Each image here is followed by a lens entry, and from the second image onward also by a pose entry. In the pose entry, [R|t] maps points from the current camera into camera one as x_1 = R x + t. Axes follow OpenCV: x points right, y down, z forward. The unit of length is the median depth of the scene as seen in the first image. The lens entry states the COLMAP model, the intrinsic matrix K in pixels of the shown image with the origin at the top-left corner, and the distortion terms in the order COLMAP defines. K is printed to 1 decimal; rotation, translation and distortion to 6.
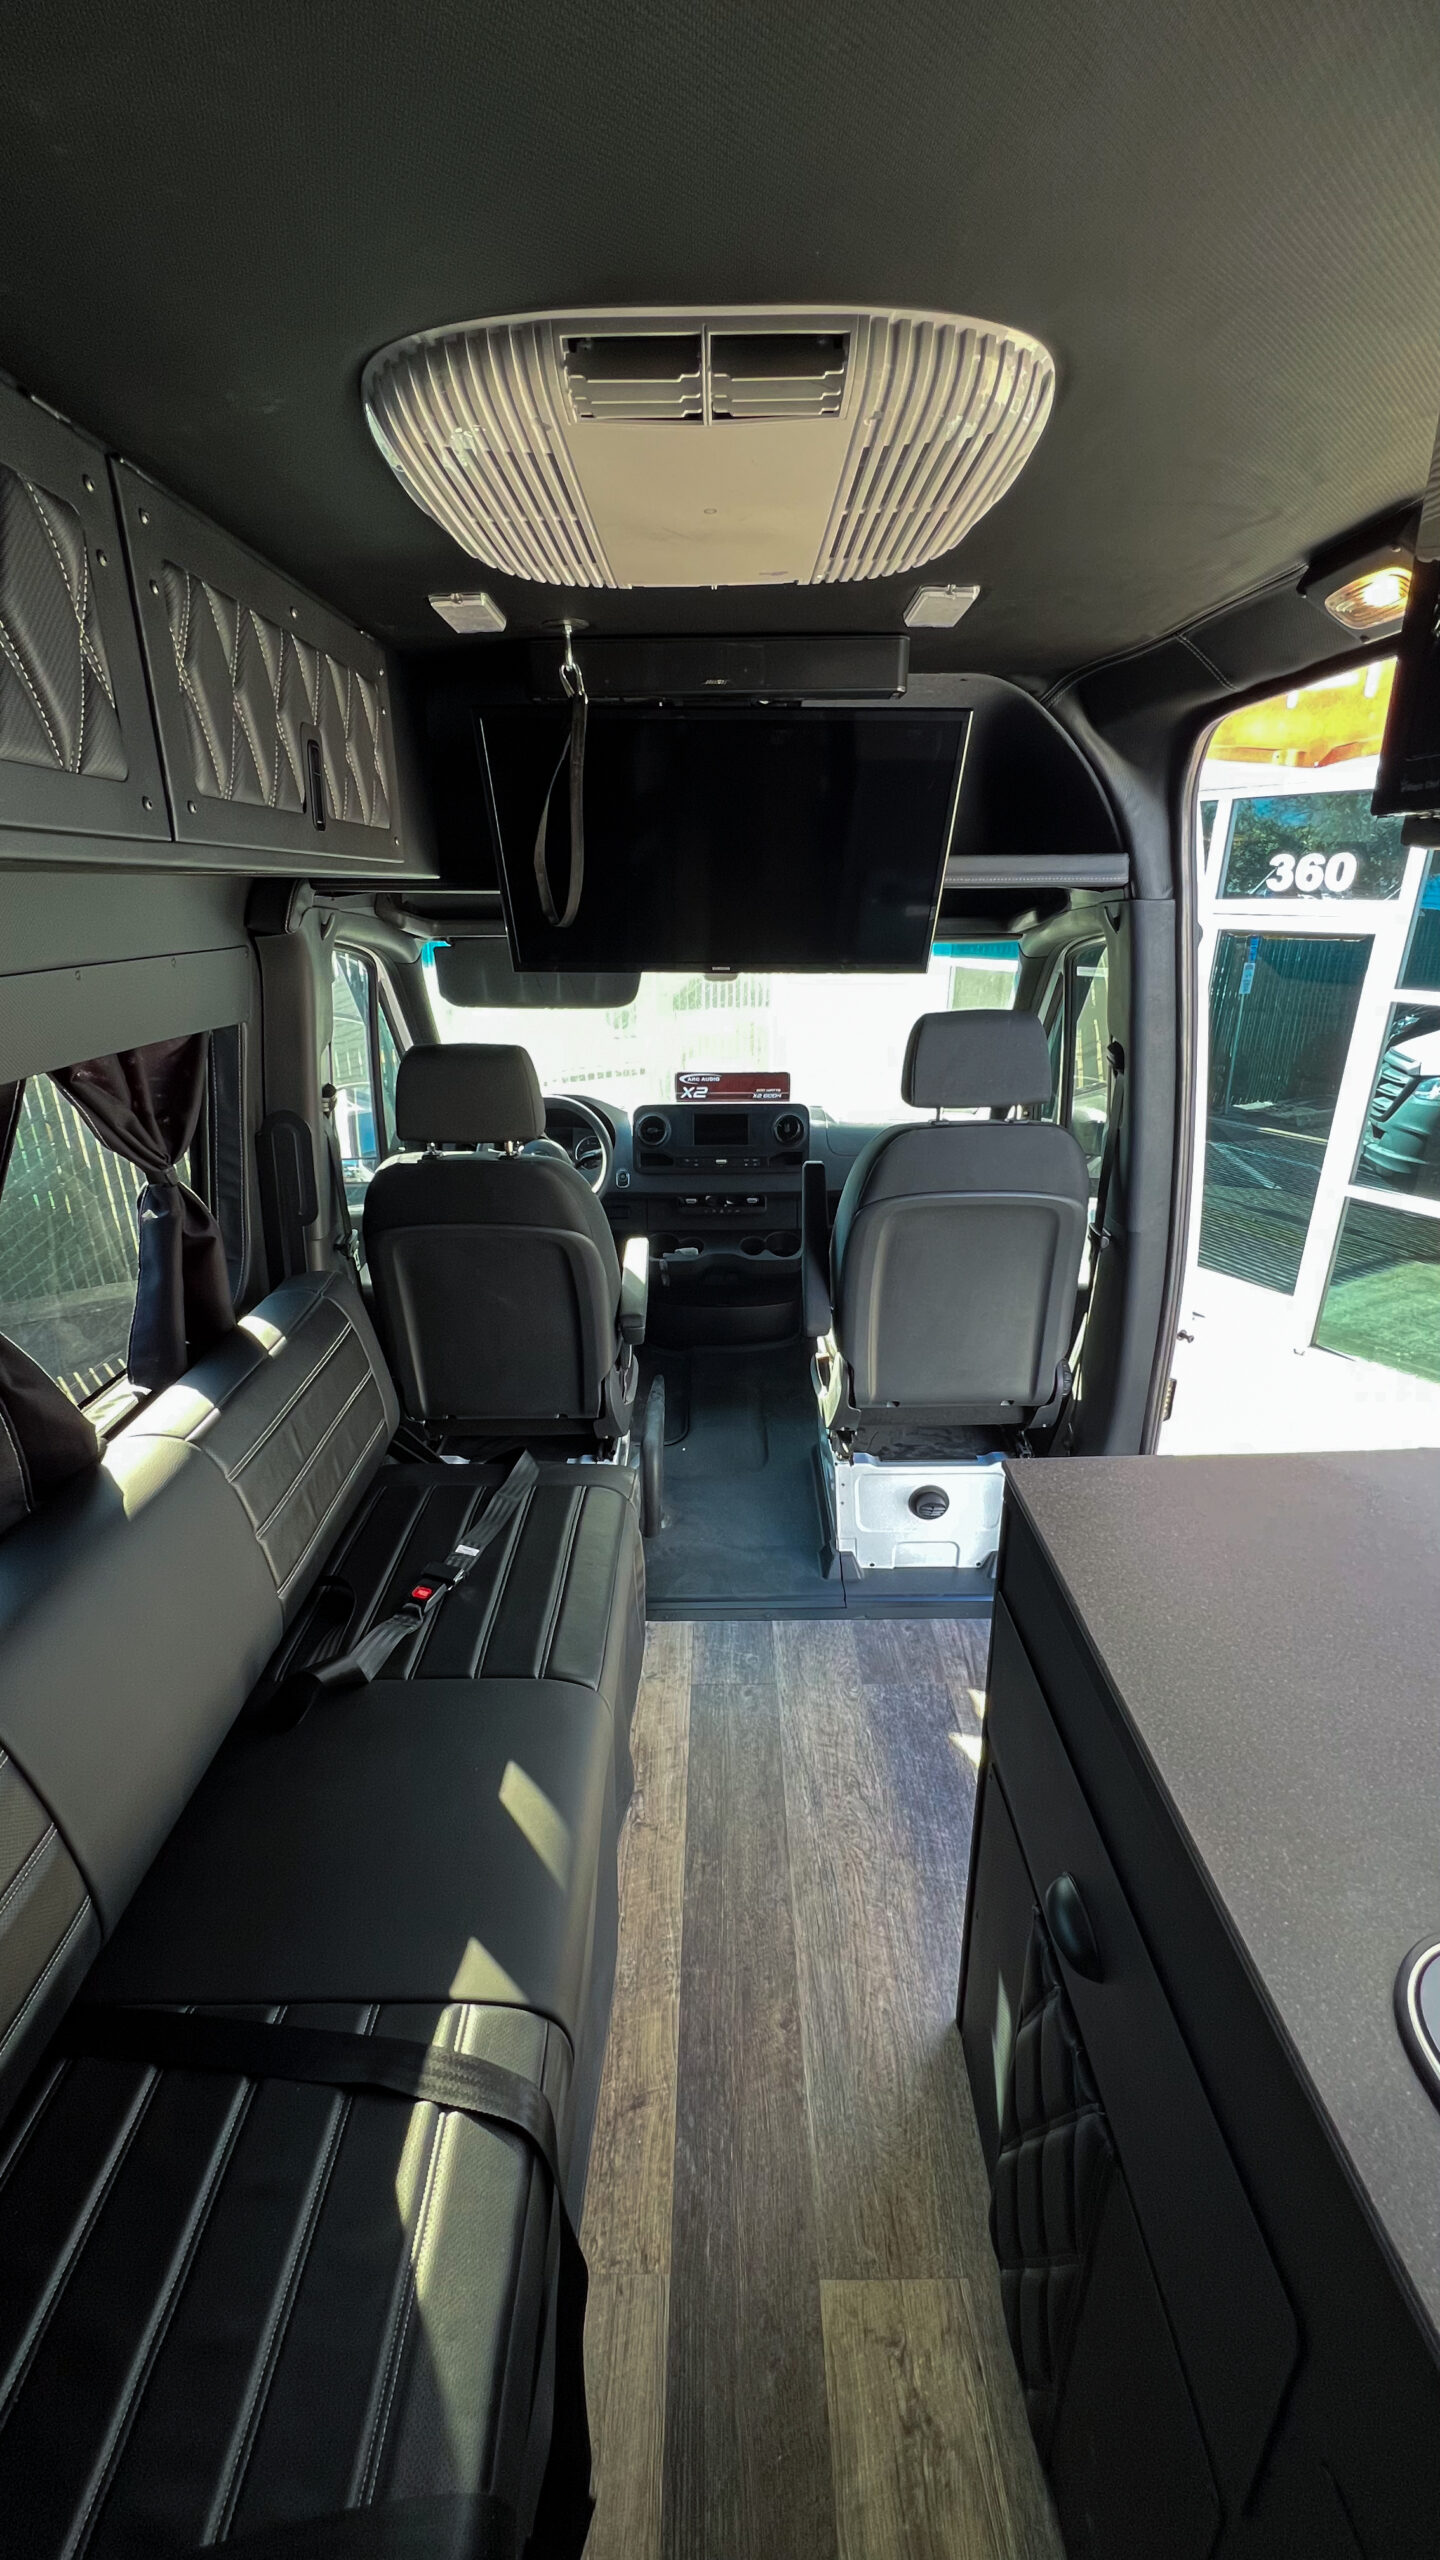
lens RADIAL K [[1024.7, 0, 722.4], [0, 1024.7, 1279.1], [0, 0, 1]] dist [-0.004810, -0.001430]
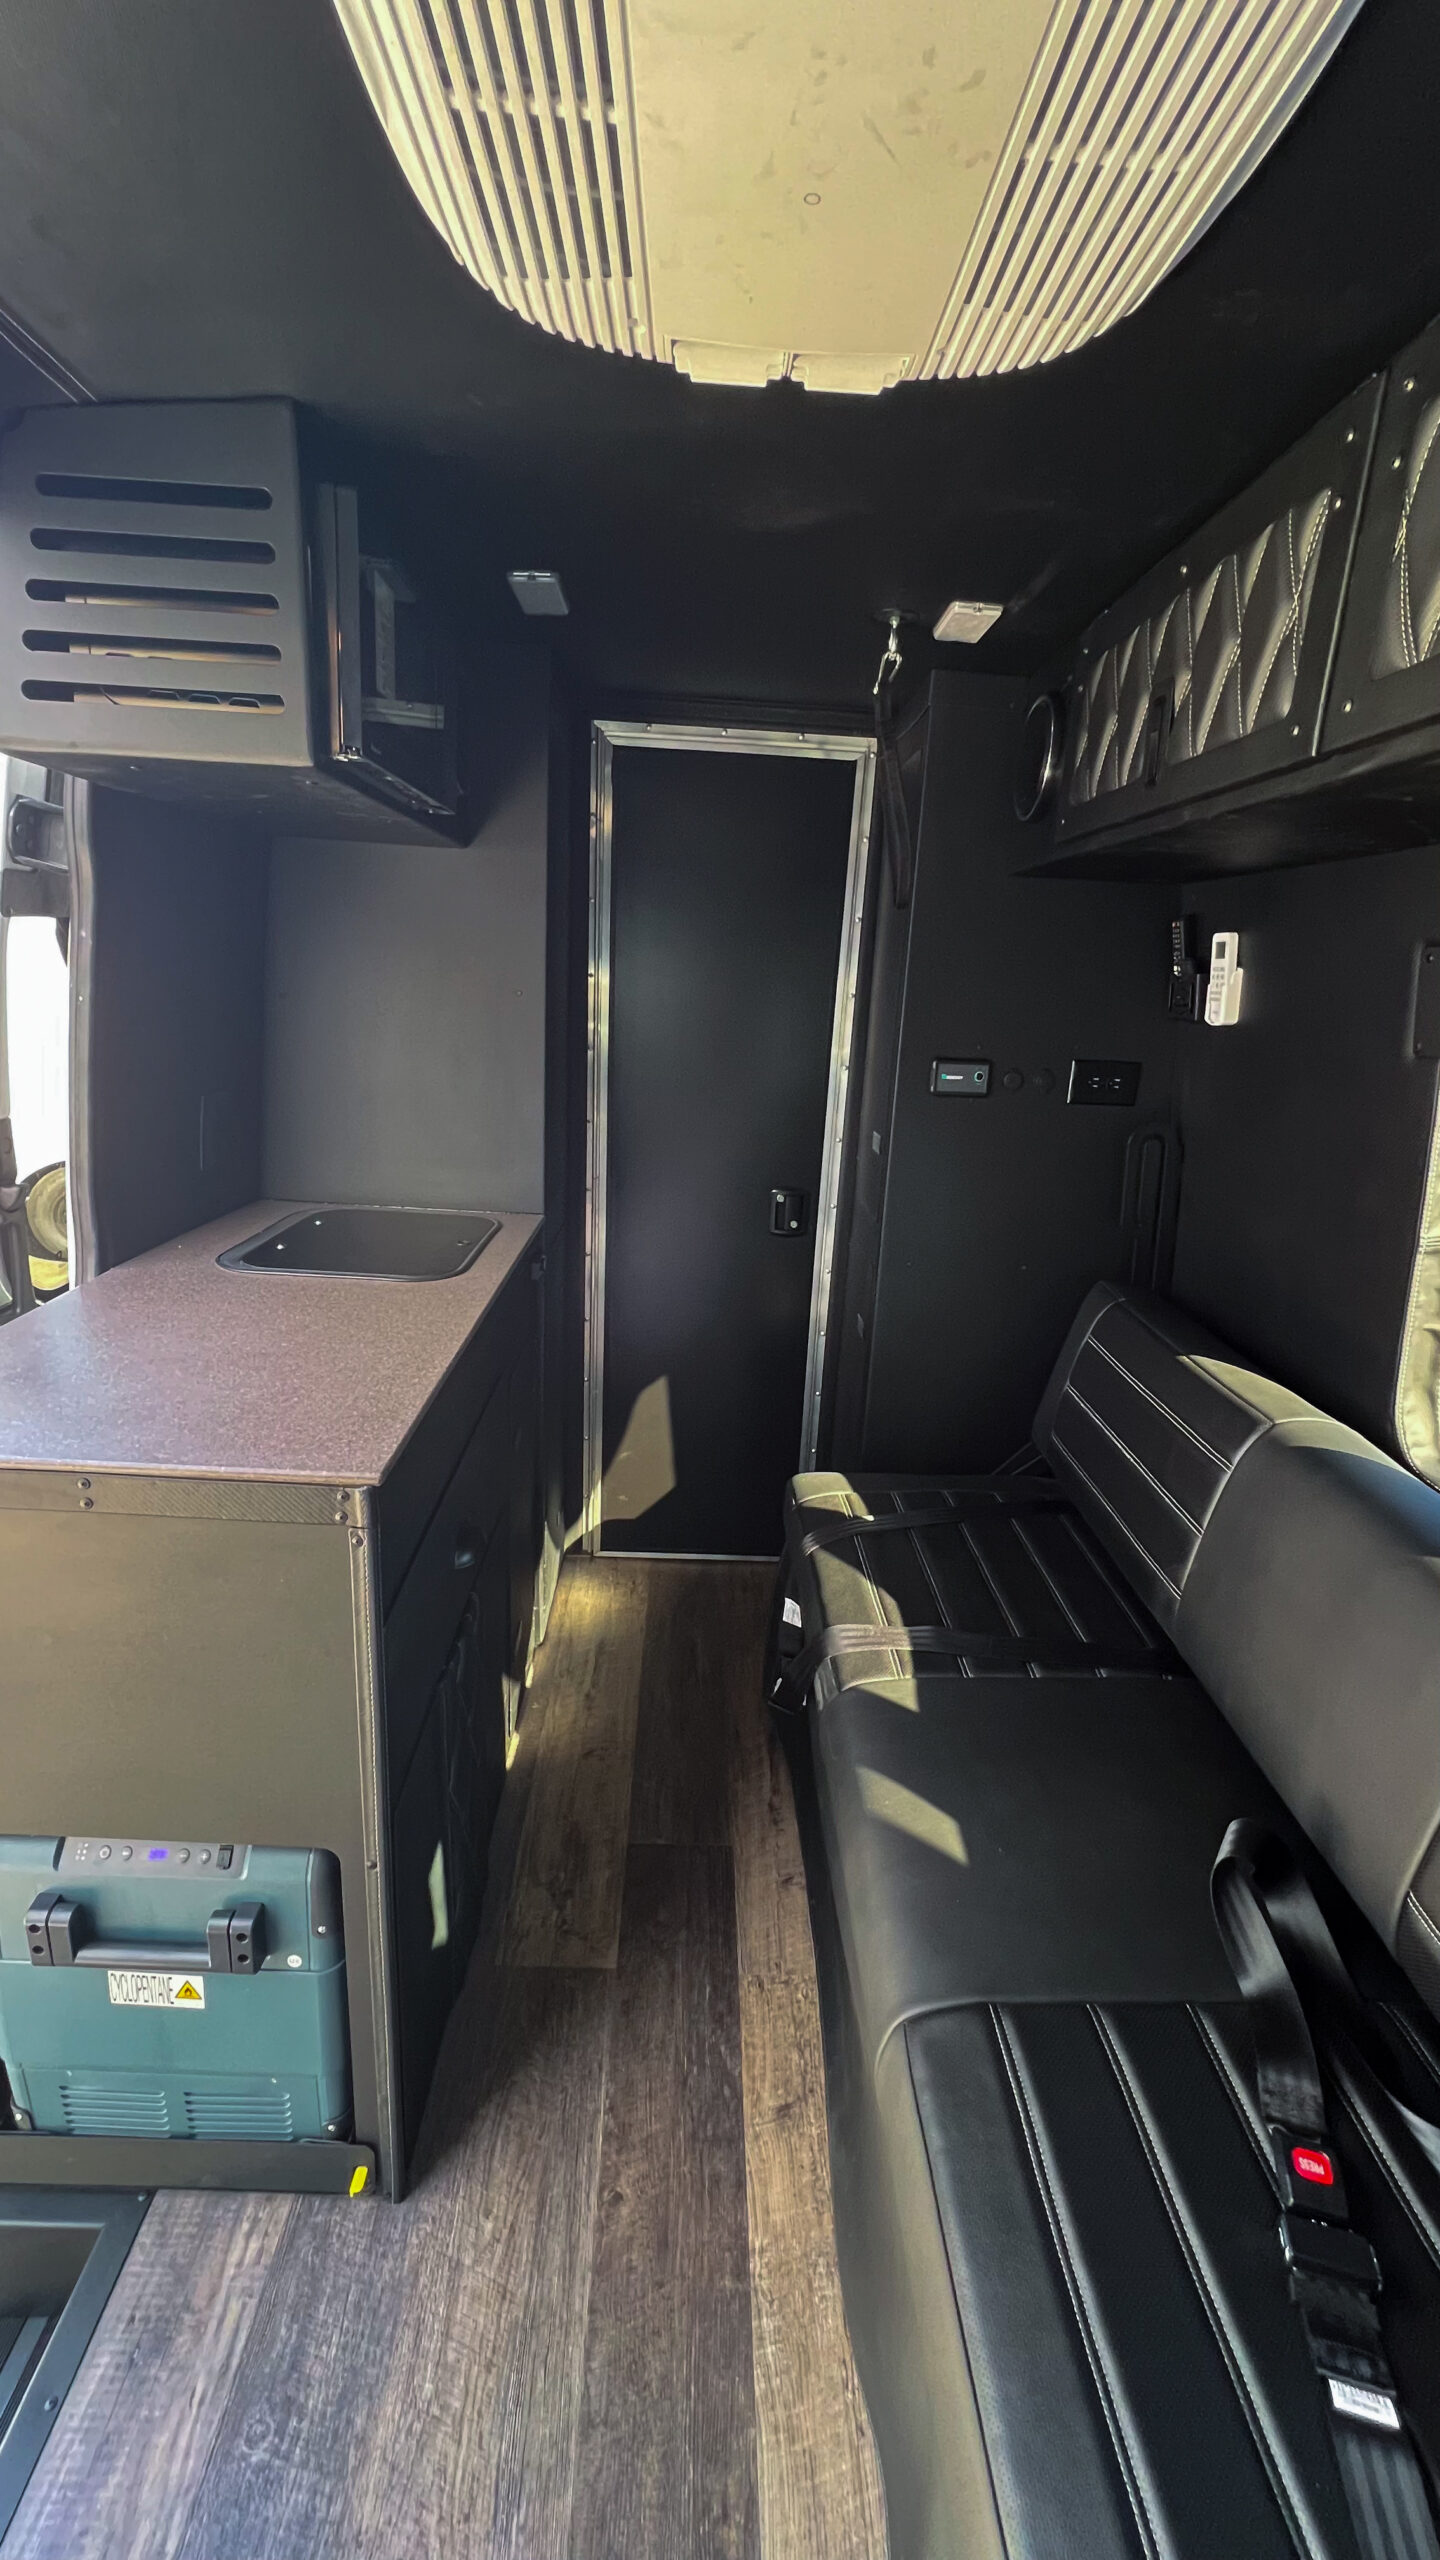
lens RADIAL K [[1024.7, 0, 719.9], [0, 1024.7, 1273.2], [0, 0, 1]] dist [-0.004810, -0.001430]
pose [[-0.999082, -0.033127, -0.027166, 0.026095], [-0.042815, 0.794329, 0.605978, -0.353292], [0.001505, 0.606584, -0.795018, 1.211312]]
